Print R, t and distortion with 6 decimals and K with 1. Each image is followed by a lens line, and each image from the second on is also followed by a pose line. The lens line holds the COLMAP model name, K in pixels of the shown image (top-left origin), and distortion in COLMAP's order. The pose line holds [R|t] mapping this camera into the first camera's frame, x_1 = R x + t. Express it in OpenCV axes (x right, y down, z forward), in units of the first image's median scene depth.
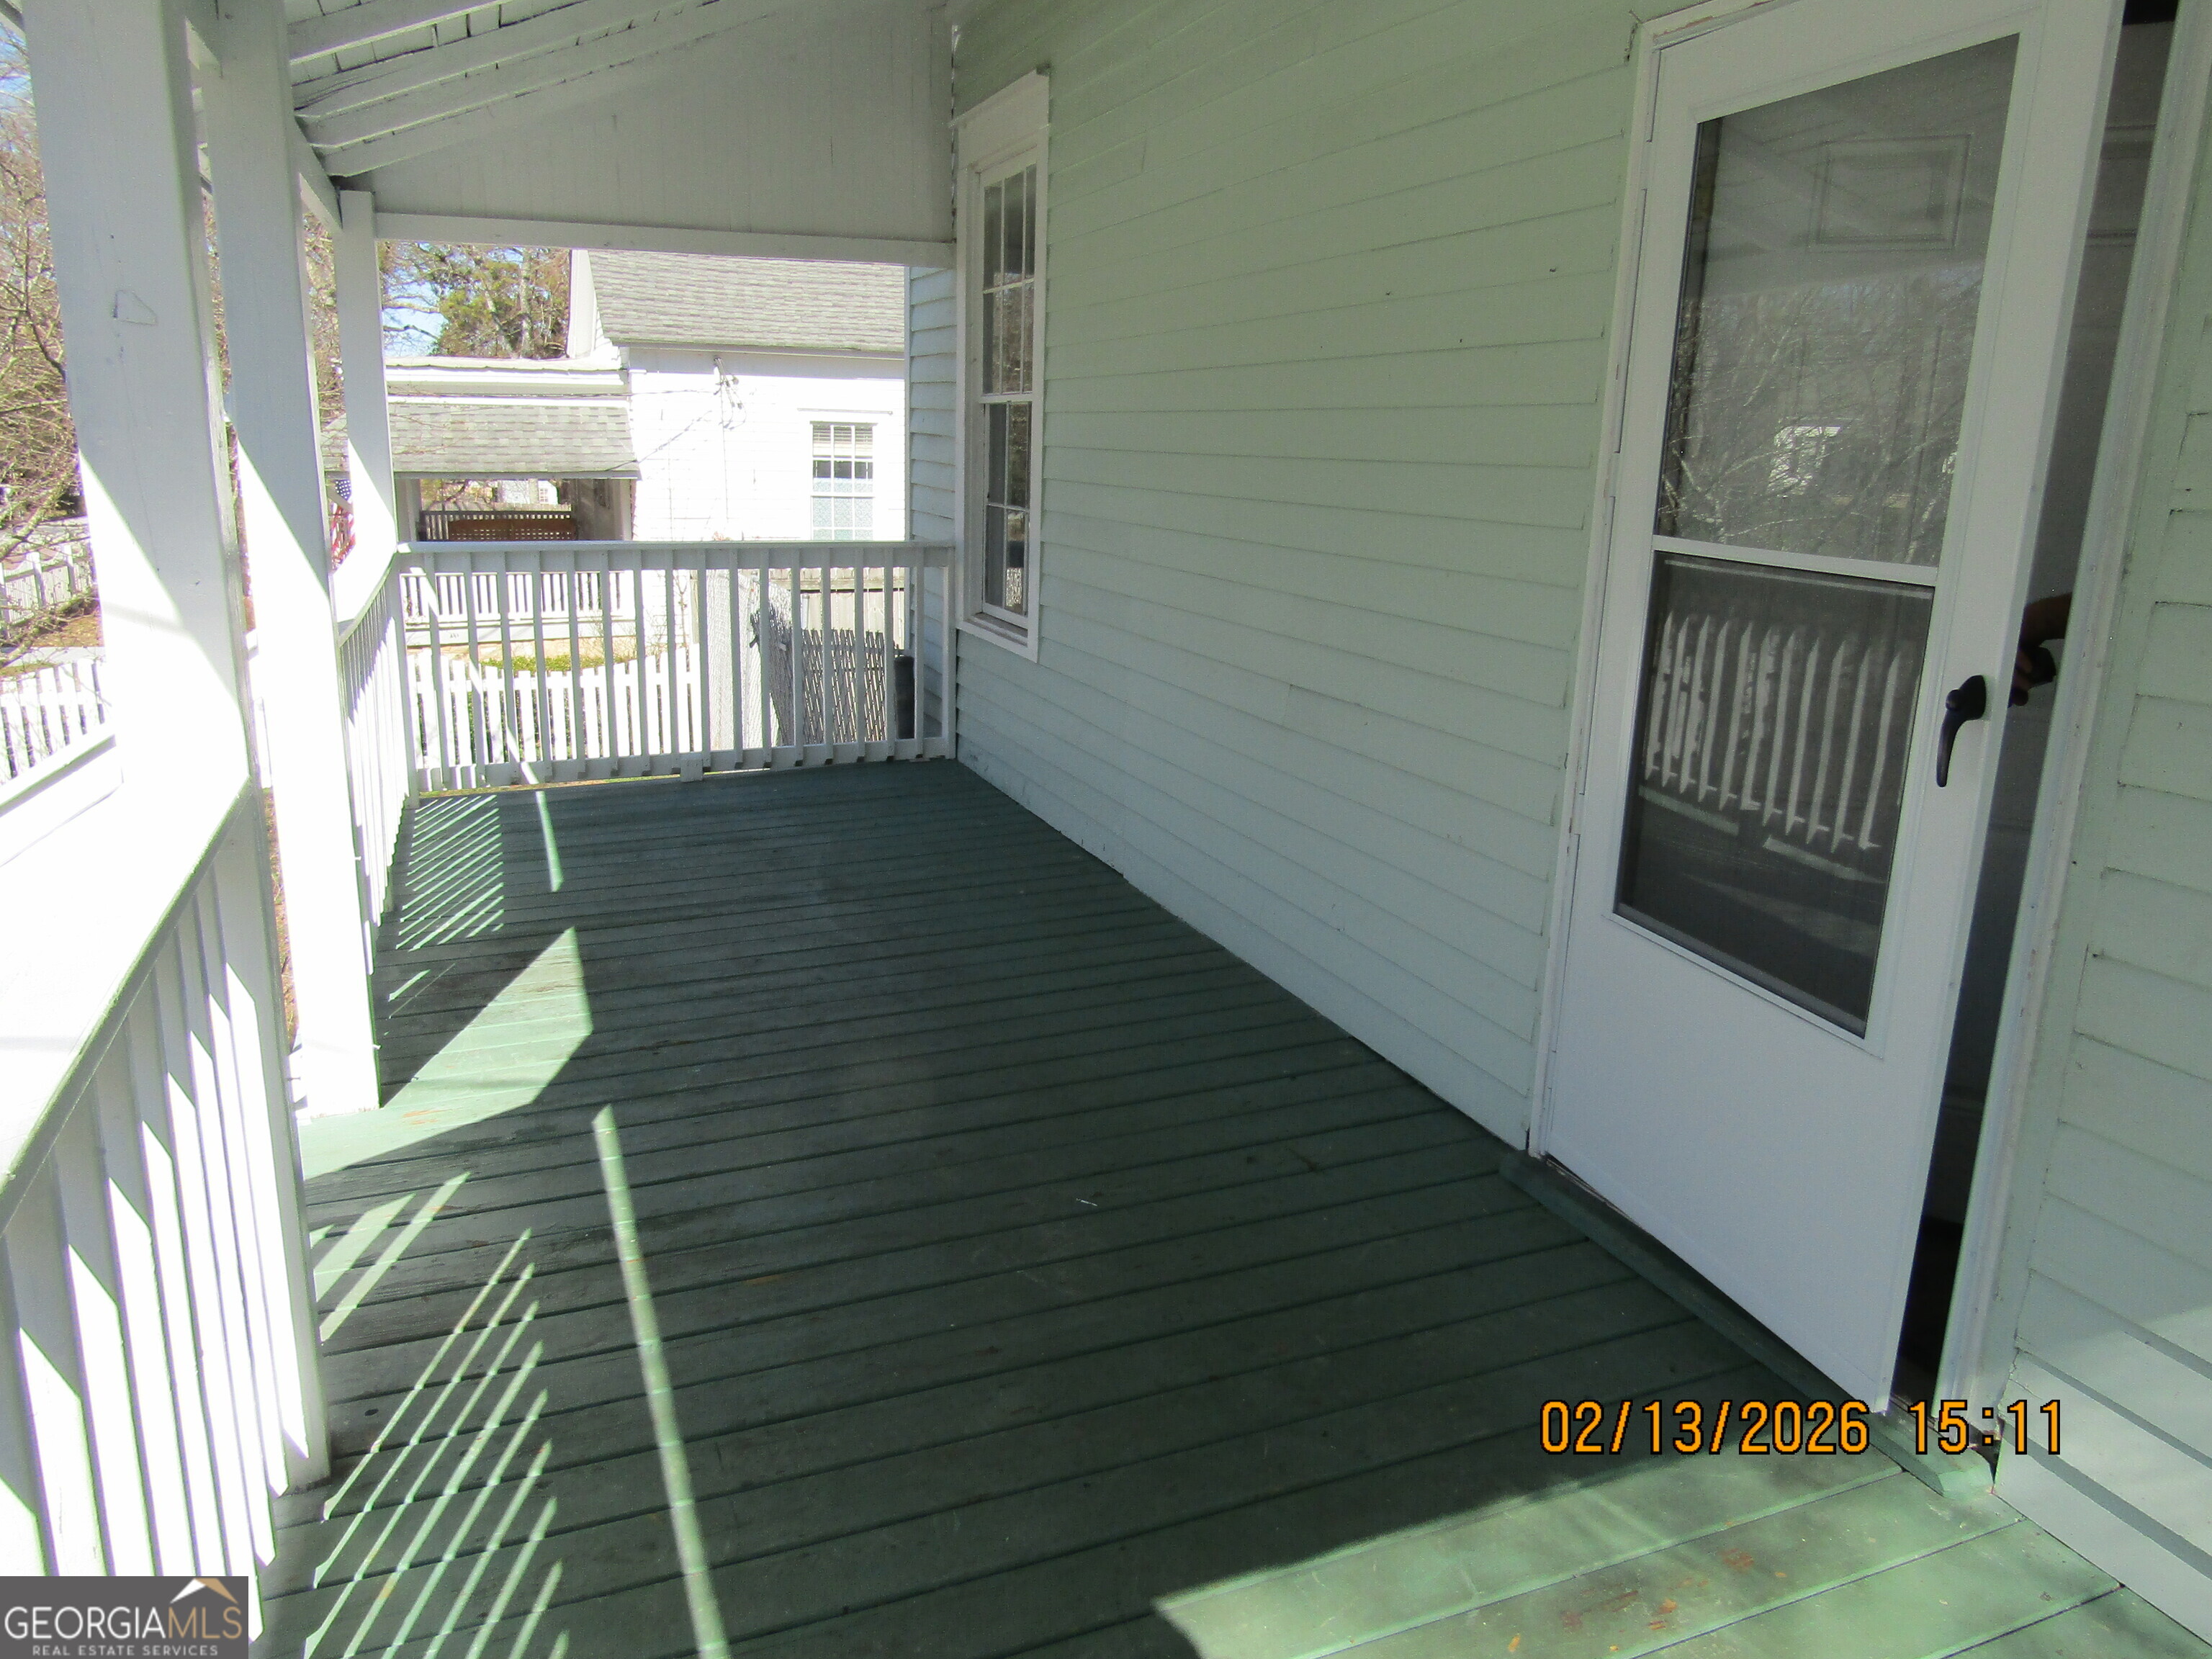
lens RADIAL K [[1563.1, 0, 1107.8], [0, 1563.1, 815.3], [0, 0, 1]] dist [-0.014355, 0.001506]
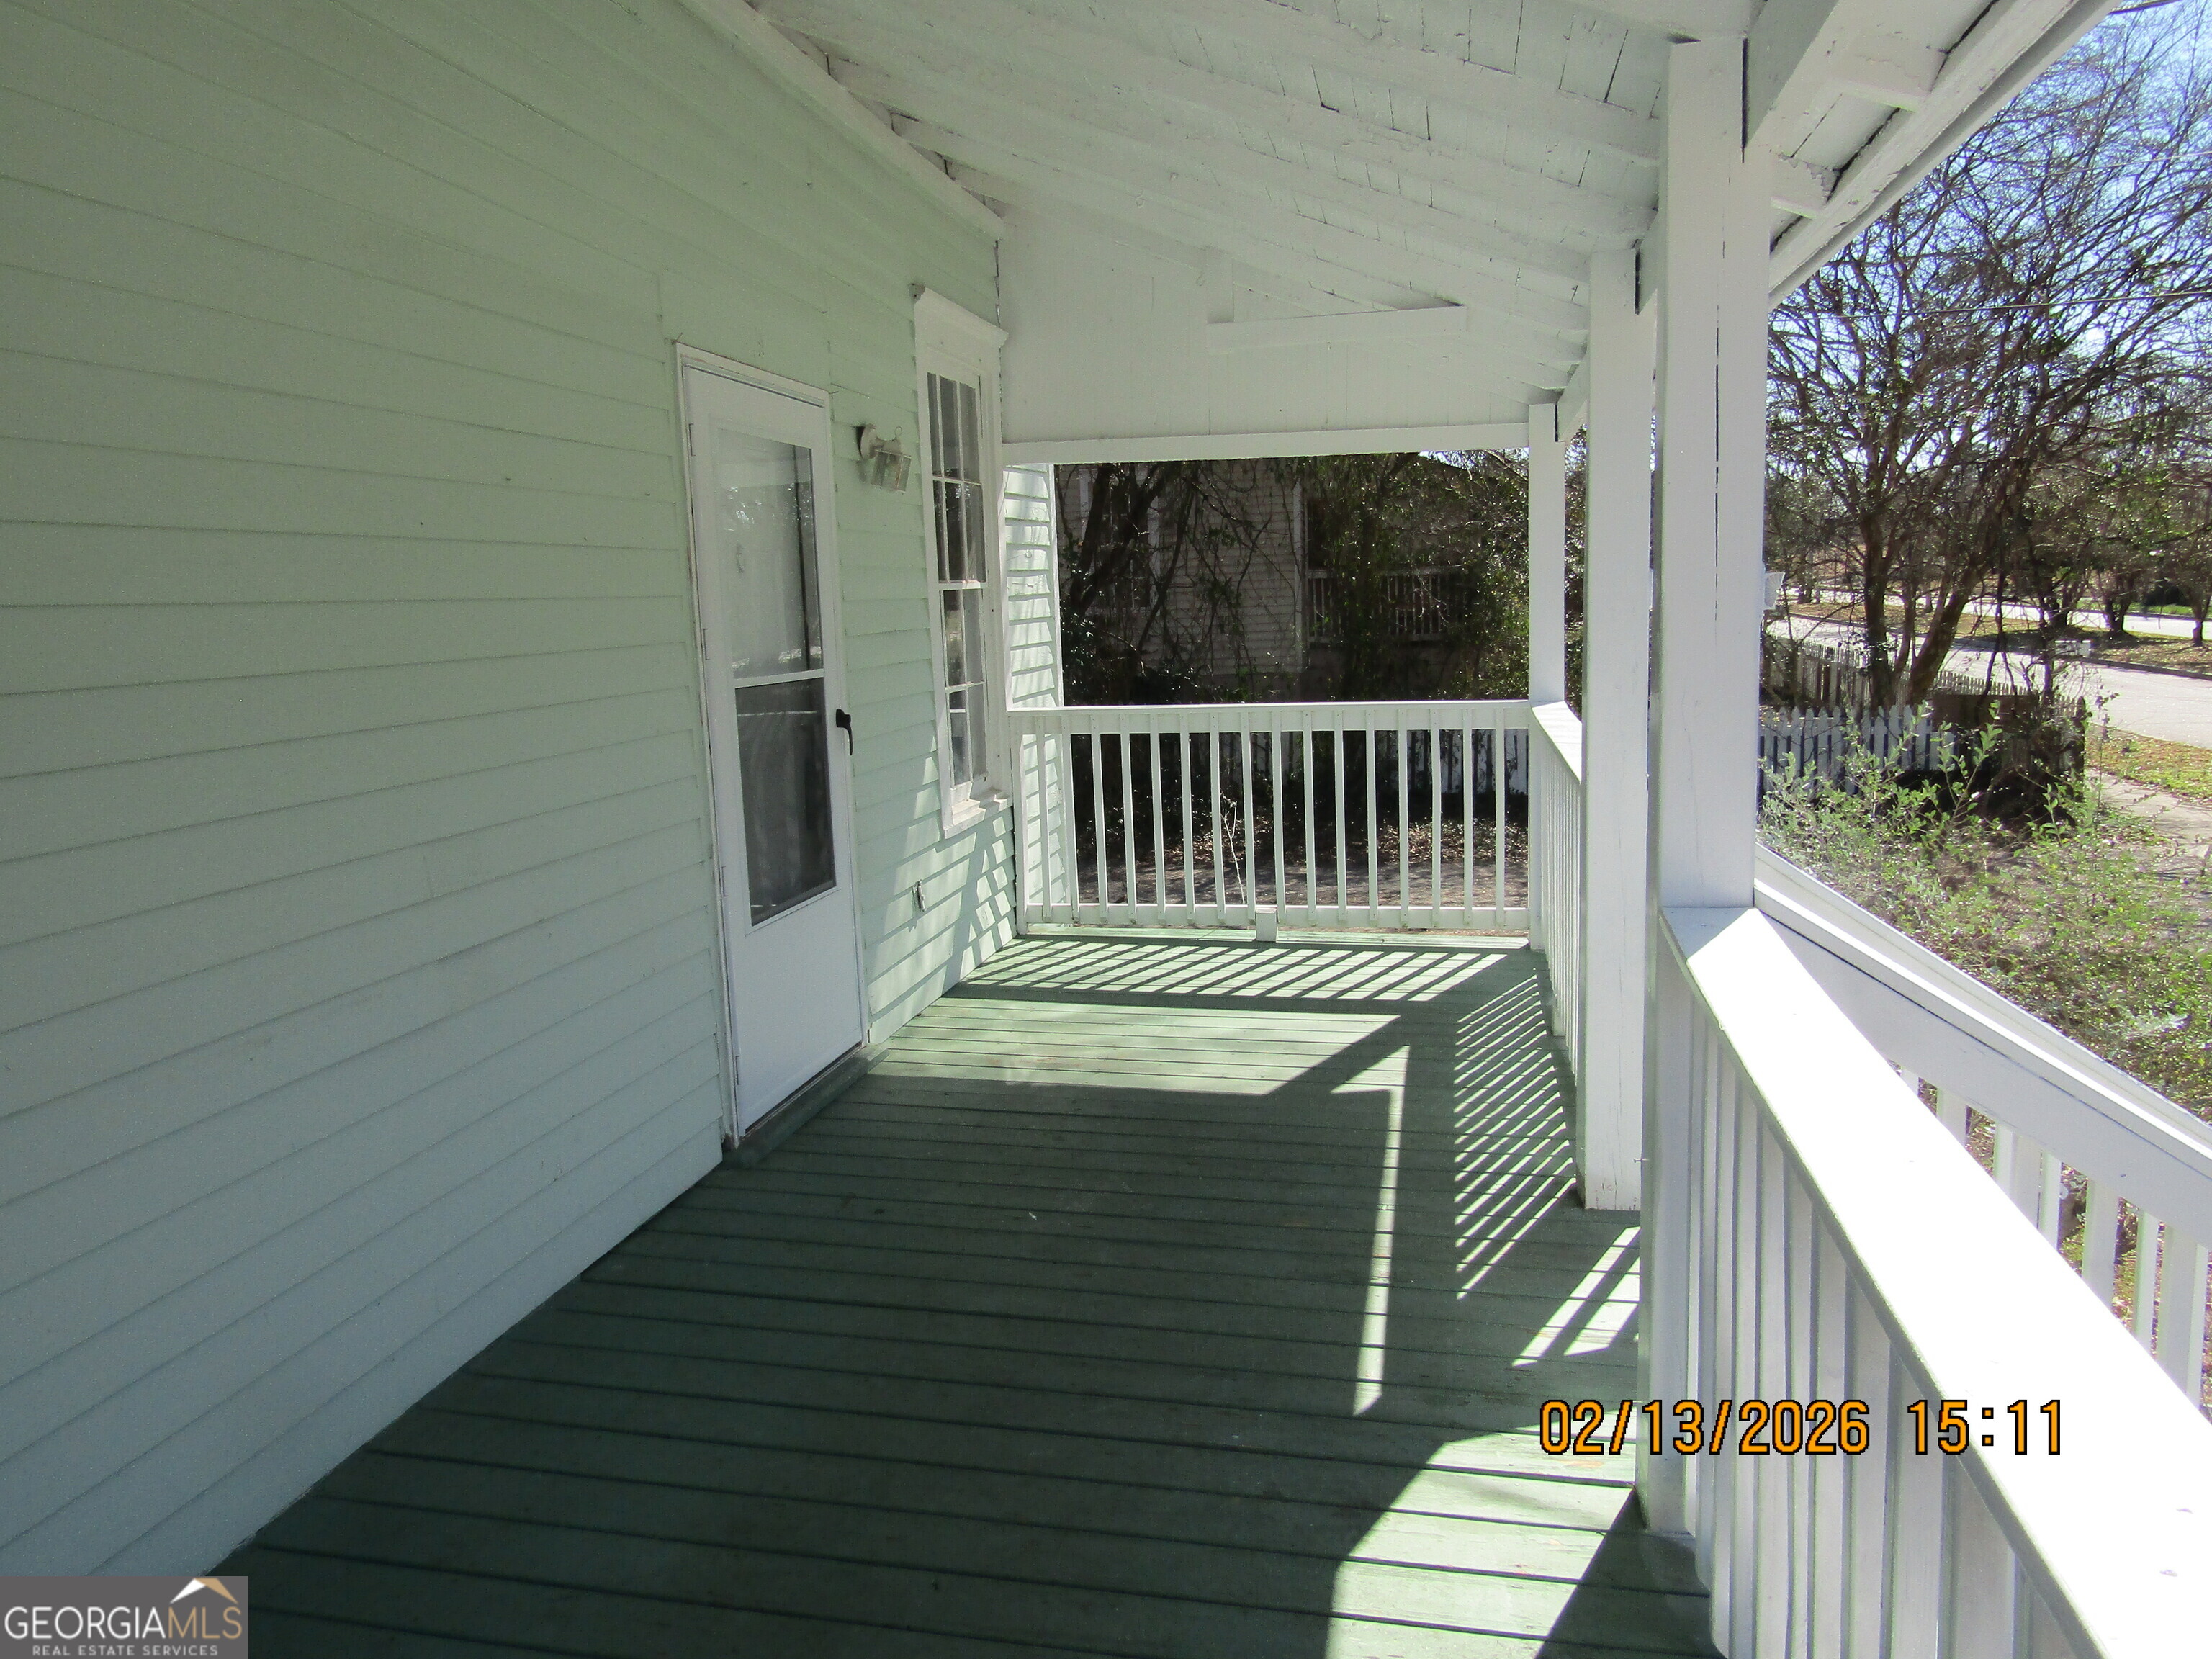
lens RADIAL K [[1563.1, 0, 1107.8], [0, 1563.1, 815.3], [0, 0, 1]] dist [-0.014355, 0.001506]
pose [[-0.828662, -0.078759, 0.554181, -0.642284], [0.141125, 0.928673, 0.343003, -0.415078], [-0.541667, 0.362442, -0.758441, 1.574578]]
